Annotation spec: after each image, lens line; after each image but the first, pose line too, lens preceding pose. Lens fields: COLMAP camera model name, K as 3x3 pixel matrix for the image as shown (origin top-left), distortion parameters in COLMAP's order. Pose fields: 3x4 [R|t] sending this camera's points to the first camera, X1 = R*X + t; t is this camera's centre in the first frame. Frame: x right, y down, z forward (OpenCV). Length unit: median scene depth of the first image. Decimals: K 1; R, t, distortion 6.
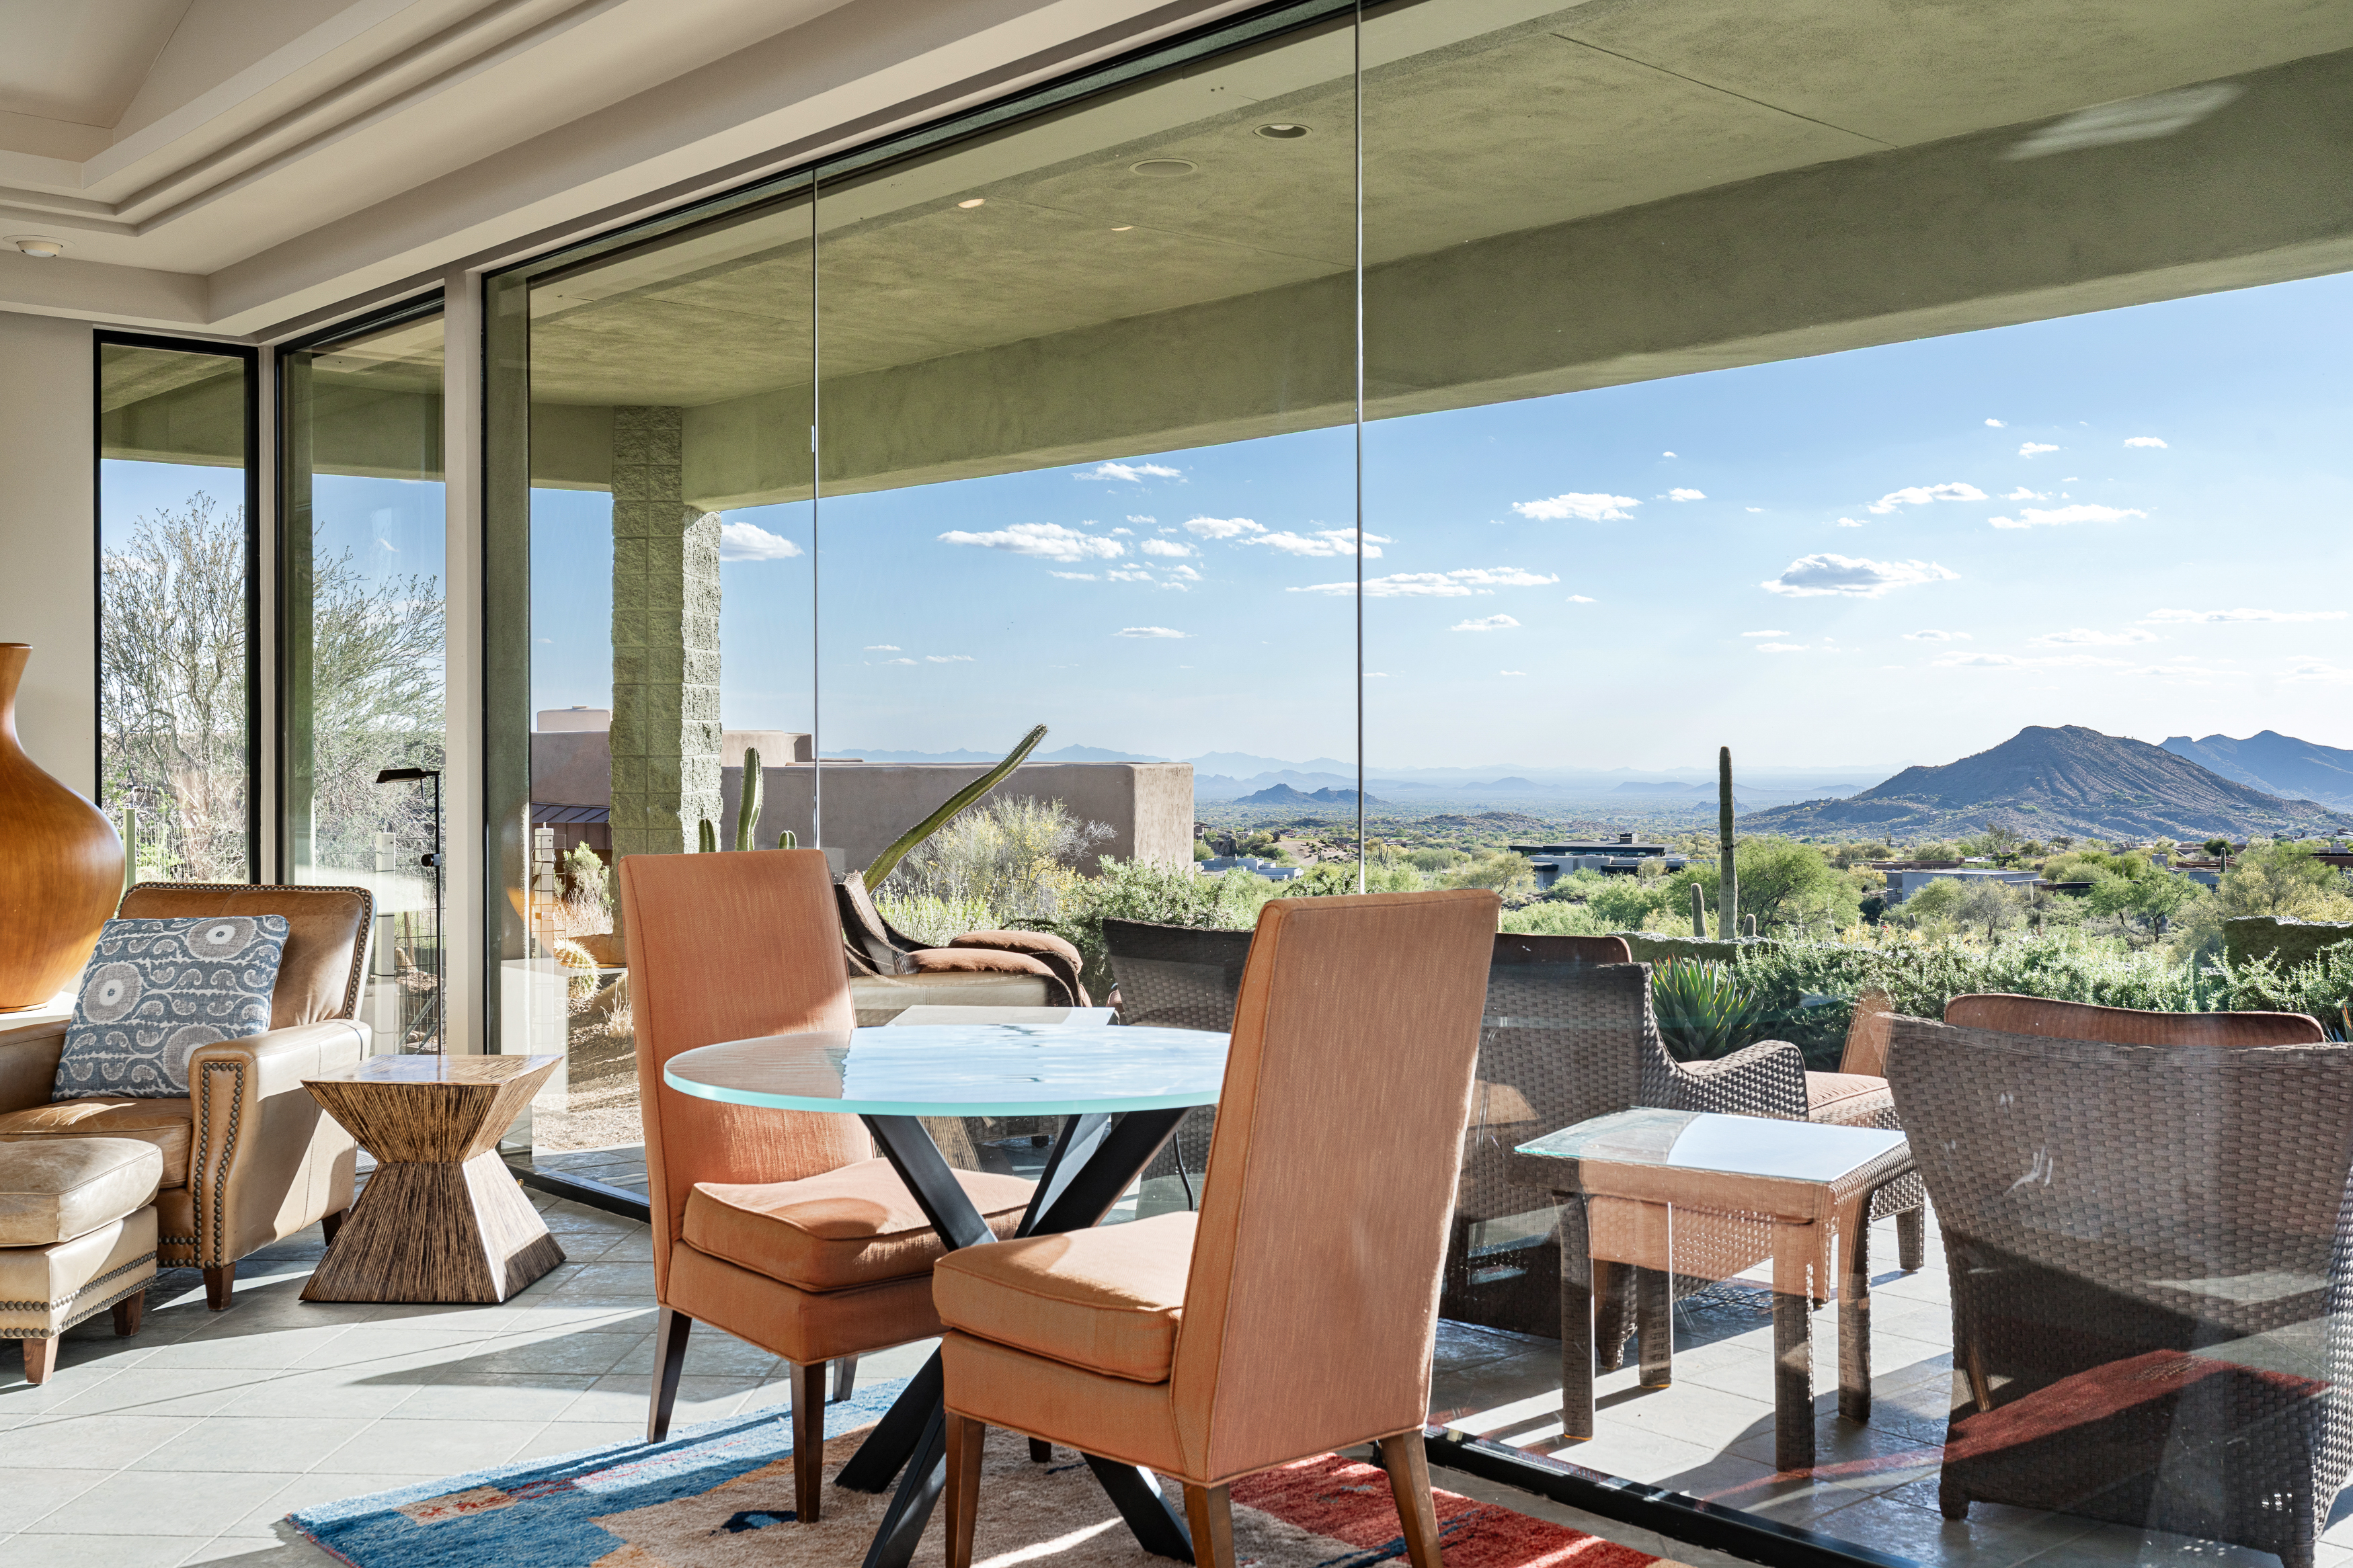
lens RADIAL K [[2353.7, 0, 1168.5], [0, 2353.7, 760.3], [0, 0, 1]] dist [0.012247, 0.000000]
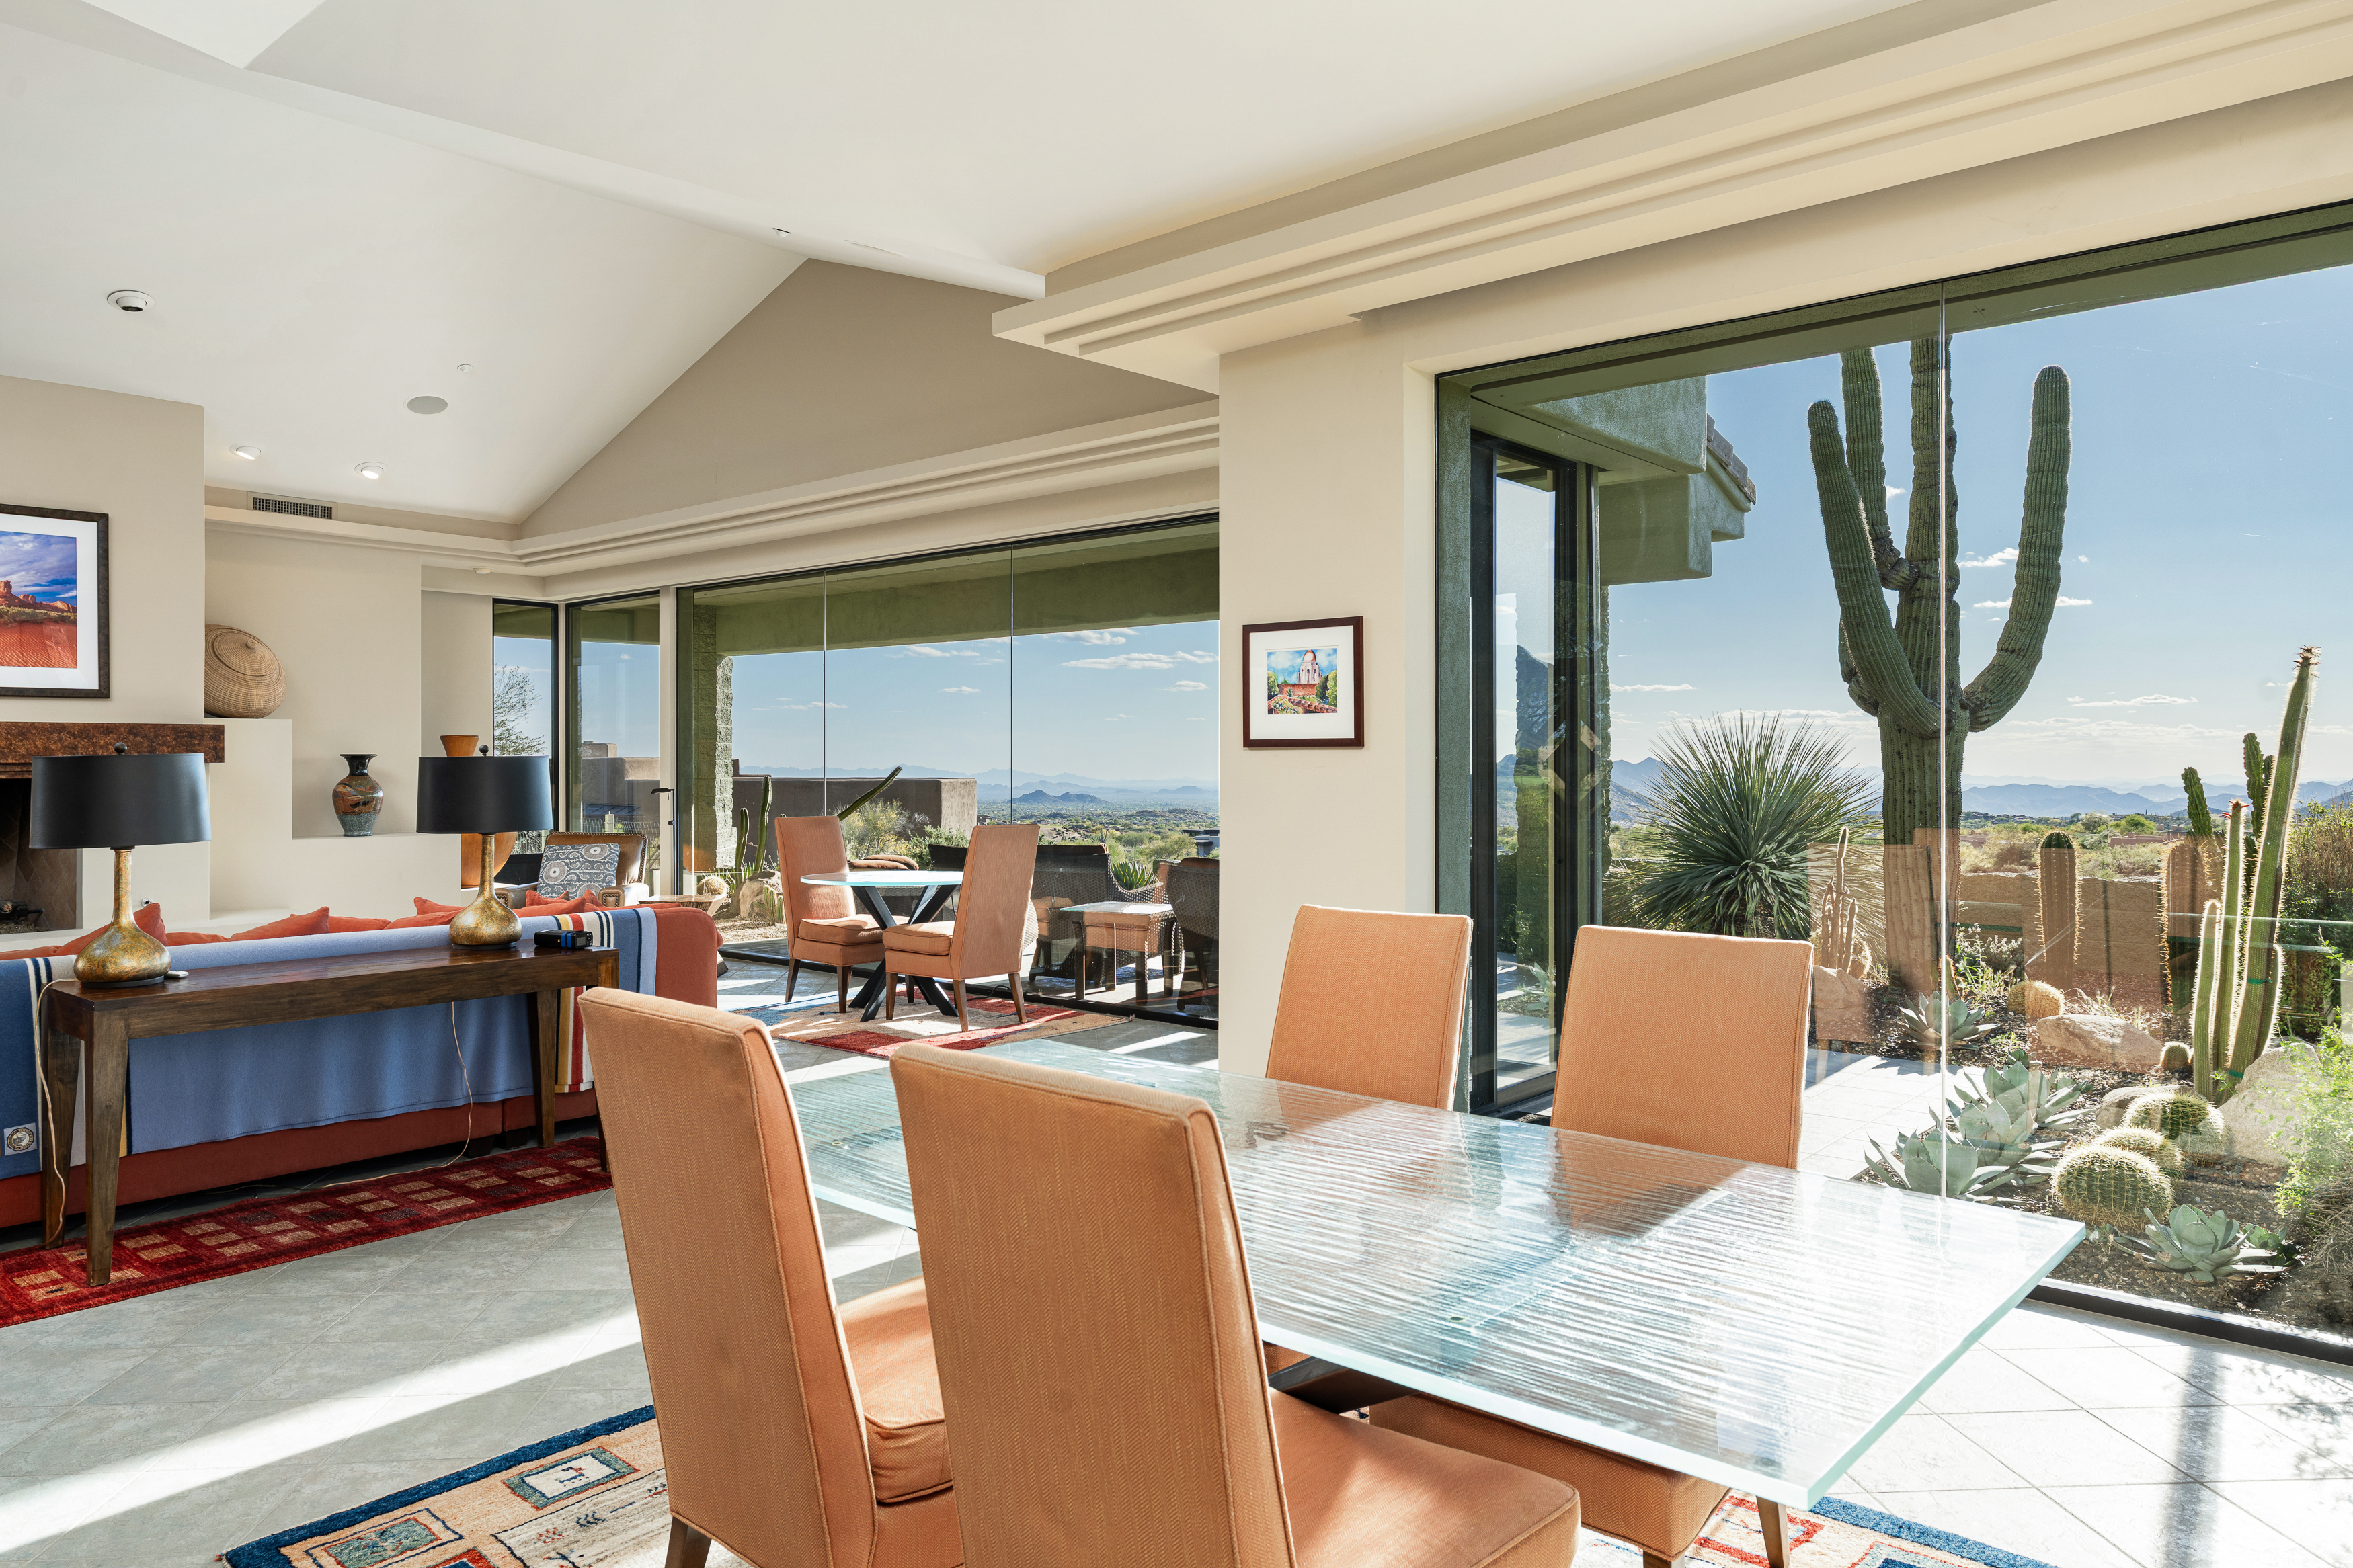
lens RADIAL K [[1571.2, 0, 1123.4], [0, 1571.2, 762.1], [0, 0, 1]] dist [0.042760, -0.000832]
pose [[0.994957, 0.003308, 0.100249, 0.007846], [-0.002542, 0.999967, -0.007762, -0.008313], [-0.100271, 0.007468, 0.994932, -0.505828]]
